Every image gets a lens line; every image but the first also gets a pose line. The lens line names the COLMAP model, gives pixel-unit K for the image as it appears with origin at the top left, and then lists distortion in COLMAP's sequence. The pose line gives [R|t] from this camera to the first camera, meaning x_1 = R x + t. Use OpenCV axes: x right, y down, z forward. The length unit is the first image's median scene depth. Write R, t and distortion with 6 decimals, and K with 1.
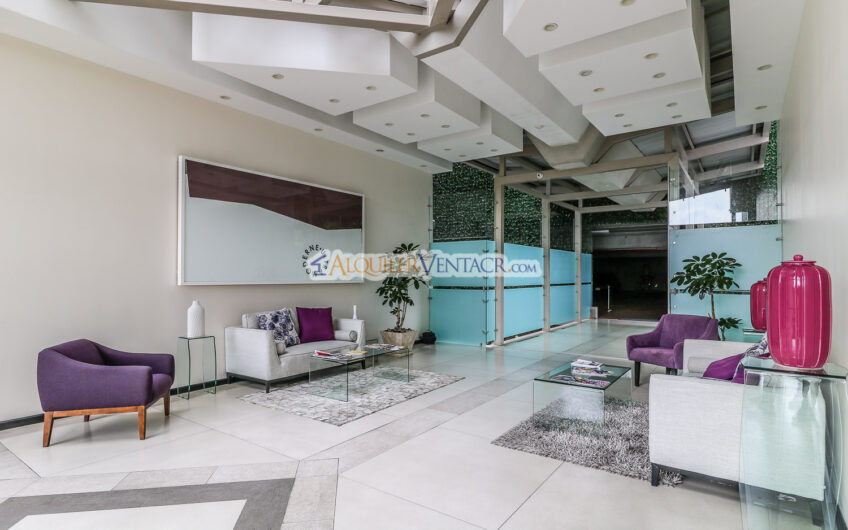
lens RADIAL K [[441.7, 0, 437.3], [0, 441.7, 266.7], [0, 0, 1]] dist [0.017425, -0.019161]
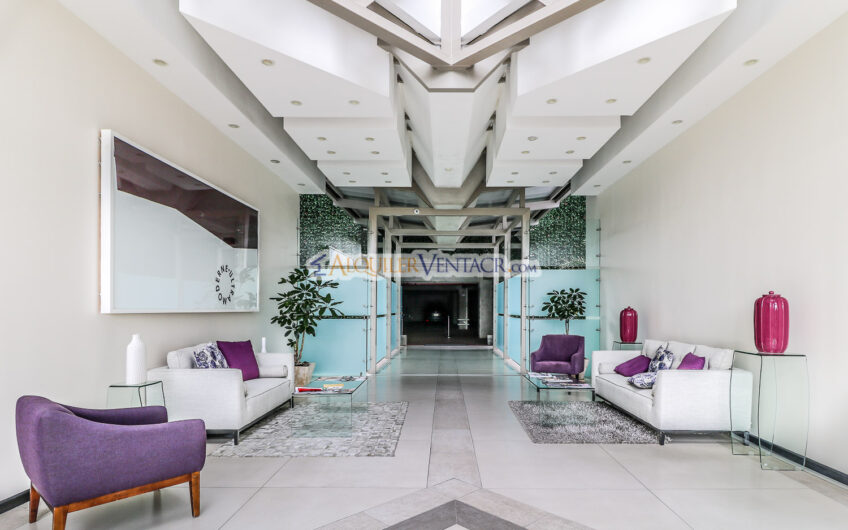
lens RADIAL K [[453.0, 0, 438.3], [0, 453.0, 304.6], [0, 0, 1]] dist [-0.000364, -0.000209]
pose [[0.824059, 0.007646, 0.566453, -0.526802], [-0.015467, 0.999840, 0.009004, 0.012829], [-0.566293, -0.016181, 0.824045, 0.099416]]
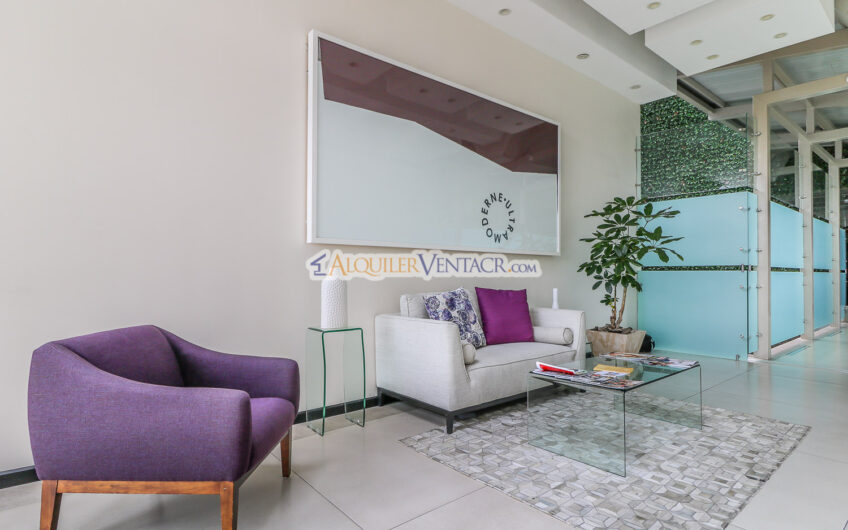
lens RADIAL K [[441.7, 0, 437.3], [0, 441.7, 266.7], [0, 0, 1]] dist [0.017425, -0.019161]
pose [[0.967667, 0.001006, -0.252230, -0.245811], [0.000107, 0.999990, 0.004399, 0.068777], [0.252232, -0.004283, 0.967657, 0.434042]]
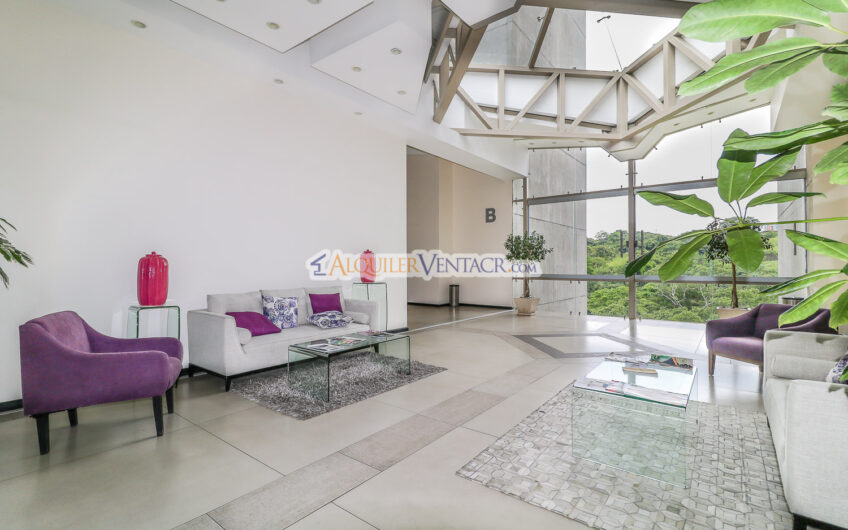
lens RADIAL K [[385.9, 0, 424.0], [0, 385.9, 265.0], [0, 0, 1]] dist [0.002395, -0.007206]
pose [[-0.997836, 0.003590, 0.065653, 0.076821], [0.002633, 0.999889, -0.014652, 0.053924], [-0.065698, -0.014447, -0.997735, 1.517209]]
